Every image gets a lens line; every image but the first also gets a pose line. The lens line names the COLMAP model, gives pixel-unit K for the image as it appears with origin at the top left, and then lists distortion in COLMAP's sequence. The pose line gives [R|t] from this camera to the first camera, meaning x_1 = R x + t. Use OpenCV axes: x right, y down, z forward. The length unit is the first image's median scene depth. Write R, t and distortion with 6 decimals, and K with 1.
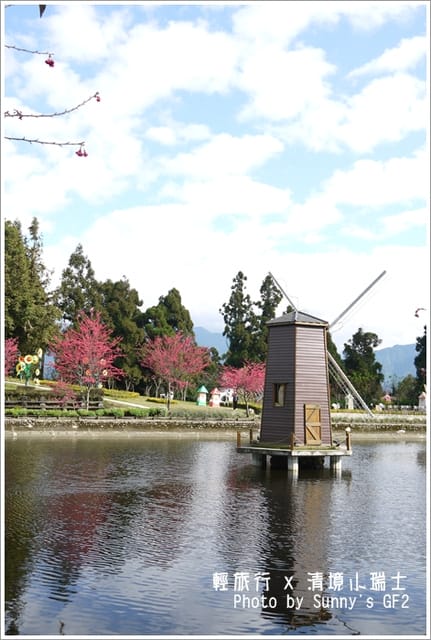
lens RADIAL K [[670.4, 0, 214.5], [0, 670.4, 331.6], [0, 0, 1]] dist [-0.005298, -0.014844]
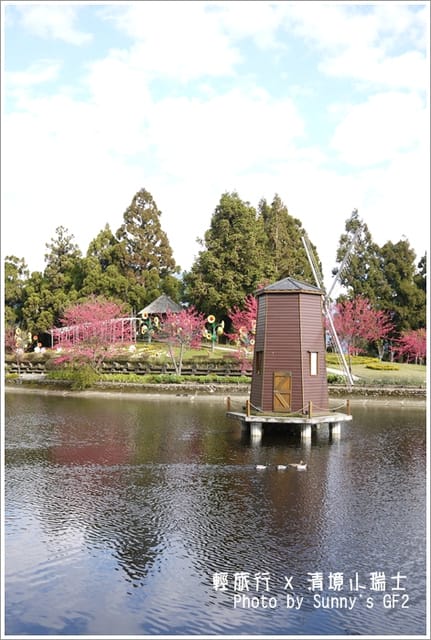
lens RADIAL K [[707.1, 0, 215.5], [0, 707.1, 320.0], [0, 0, 1]] dist [-0.003306, -0.002281]
pose [[0.817945, -0.044887, -0.573543, 0.365453], [0.066440, 0.997651, 0.016672, 0.003121], [0.571447, -0.051742, 0.819006, 0.039656]]
